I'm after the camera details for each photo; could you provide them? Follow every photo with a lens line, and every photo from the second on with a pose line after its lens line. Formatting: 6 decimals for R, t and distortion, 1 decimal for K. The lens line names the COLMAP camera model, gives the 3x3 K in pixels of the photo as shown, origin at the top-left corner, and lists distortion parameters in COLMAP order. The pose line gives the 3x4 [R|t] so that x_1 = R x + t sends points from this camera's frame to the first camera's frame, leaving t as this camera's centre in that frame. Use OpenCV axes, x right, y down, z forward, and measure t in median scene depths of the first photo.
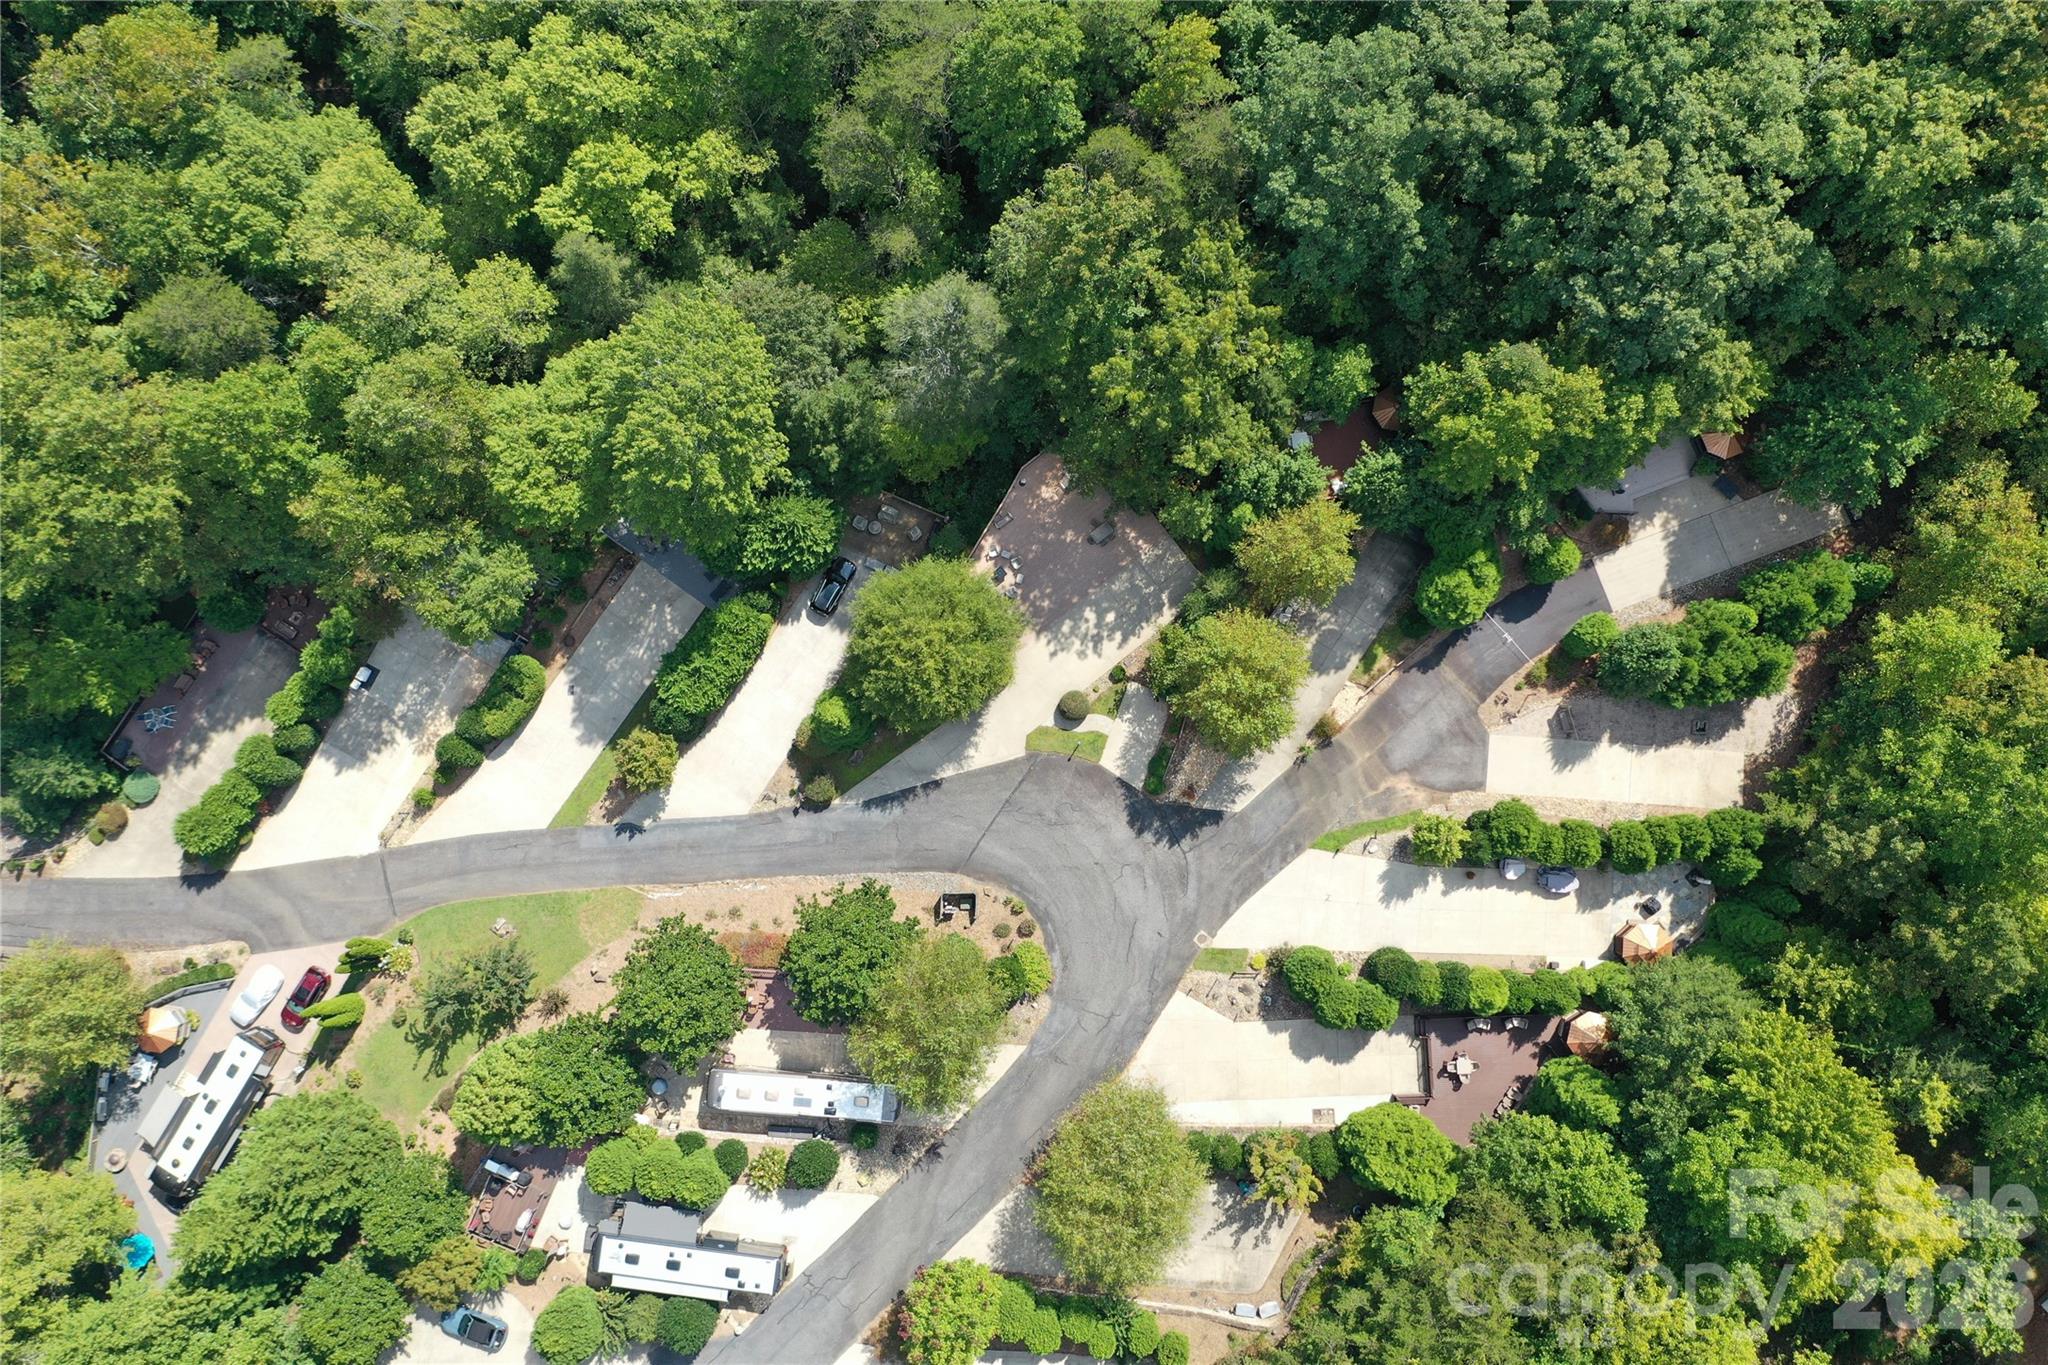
lens RADIAL K [[1641.6, 0, 1029.3], [0, 1641.6, 683.8], [0, 0, 1]] dist [0.045438, -0.005119]
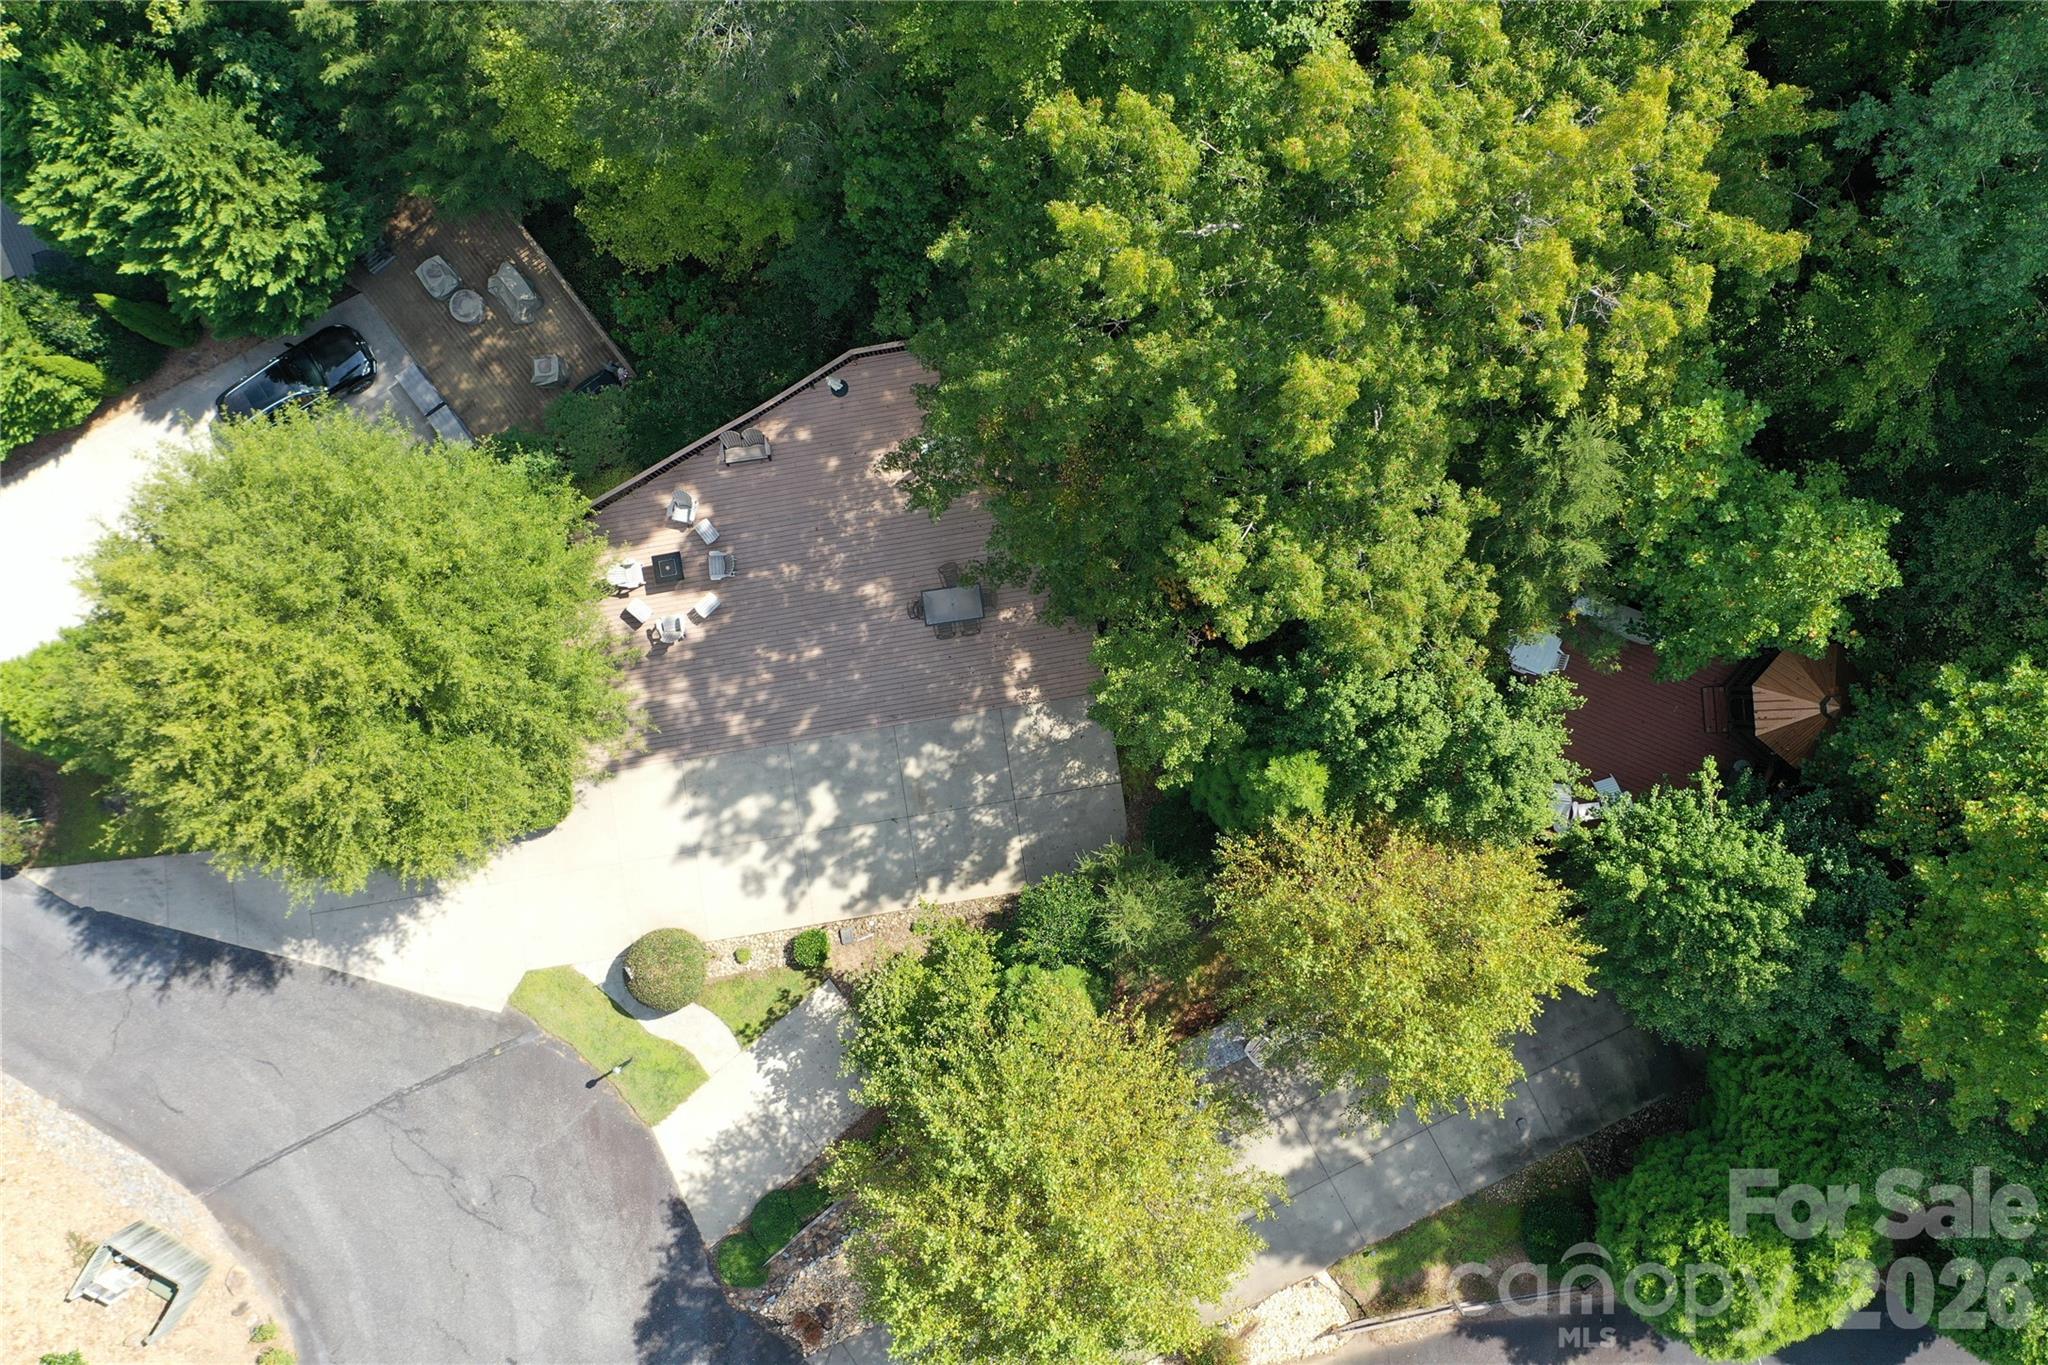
lens RADIAL K [[1641.6, 0, 1017.3], [0, 1641.6, 675.8], [0, 0, 1]] dist [0.045438, -0.005119]
pose [[0.872843, 0.487873, -0.011136, 0.074174], [-0.486972, 0.872258, 0.044991, -0.109334], [0.031664, -0.033847, 0.998925, 0.665518]]
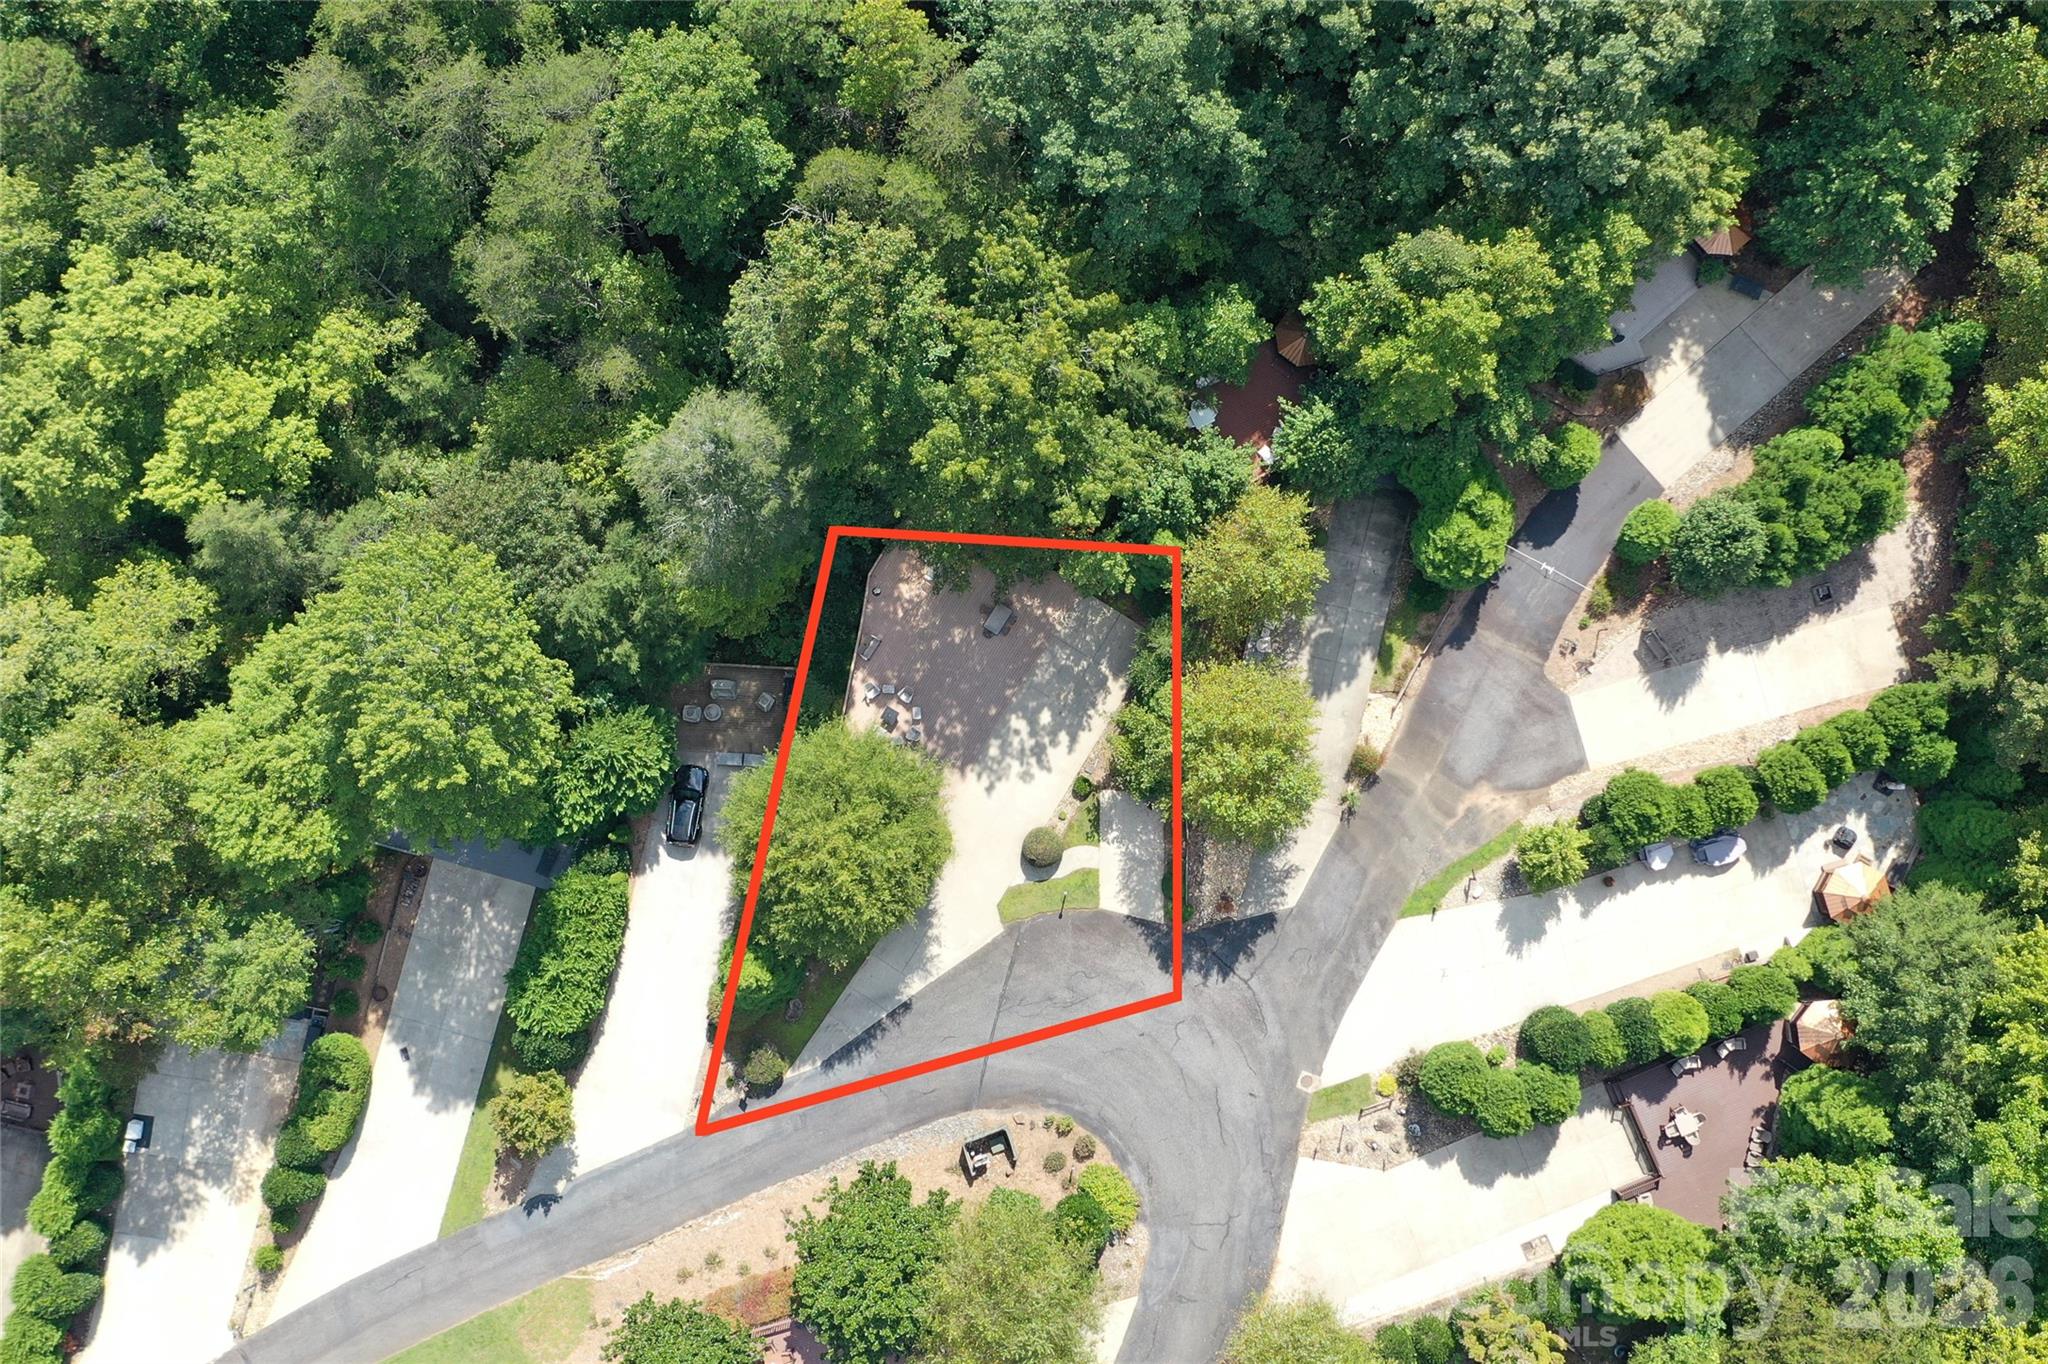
lens RADIAL K [[2348.5, 0, 1018.3], [0, 2348.5, 666.8], [0, 0, 1]] dist [0.044629, 0.000000]
pose [[0.938957, -0.343693, 0.015322, 0.030976], [0.343688, 0.939079, 0.003032, -0.076234], [-0.015430, 0.002419, 0.999878, -0.084247]]
